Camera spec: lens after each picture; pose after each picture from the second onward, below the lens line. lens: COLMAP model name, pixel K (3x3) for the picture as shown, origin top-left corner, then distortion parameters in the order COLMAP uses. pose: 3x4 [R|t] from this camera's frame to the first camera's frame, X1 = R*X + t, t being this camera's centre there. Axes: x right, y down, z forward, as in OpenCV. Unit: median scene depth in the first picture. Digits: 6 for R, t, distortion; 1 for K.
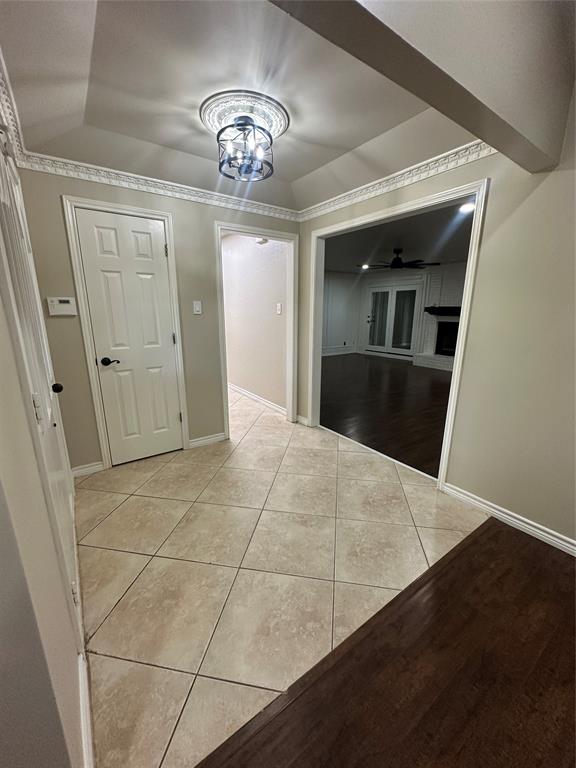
lens RADIAL K [[310.0, 0, 288.0], [0, 310.0, 384.0], [0, 0, 1]] dist [-0.002677, -0.000112]
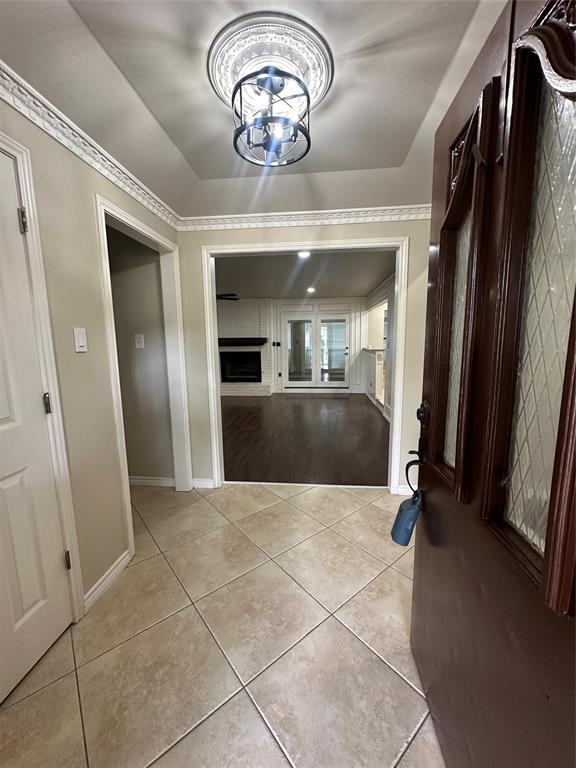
lens RADIAL K [[310.0, 0, 288.0], [0, 310.0, 384.0], [0, 0, 1]] dist [-0.002677, -0.000112]
pose [[0.651385, -0.119435, 0.749288, -0.490130], [0.195233, 0.980665, -0.013408, -0.098622], [-0.733199, 0.155019, 0.662108, 0.412200]]
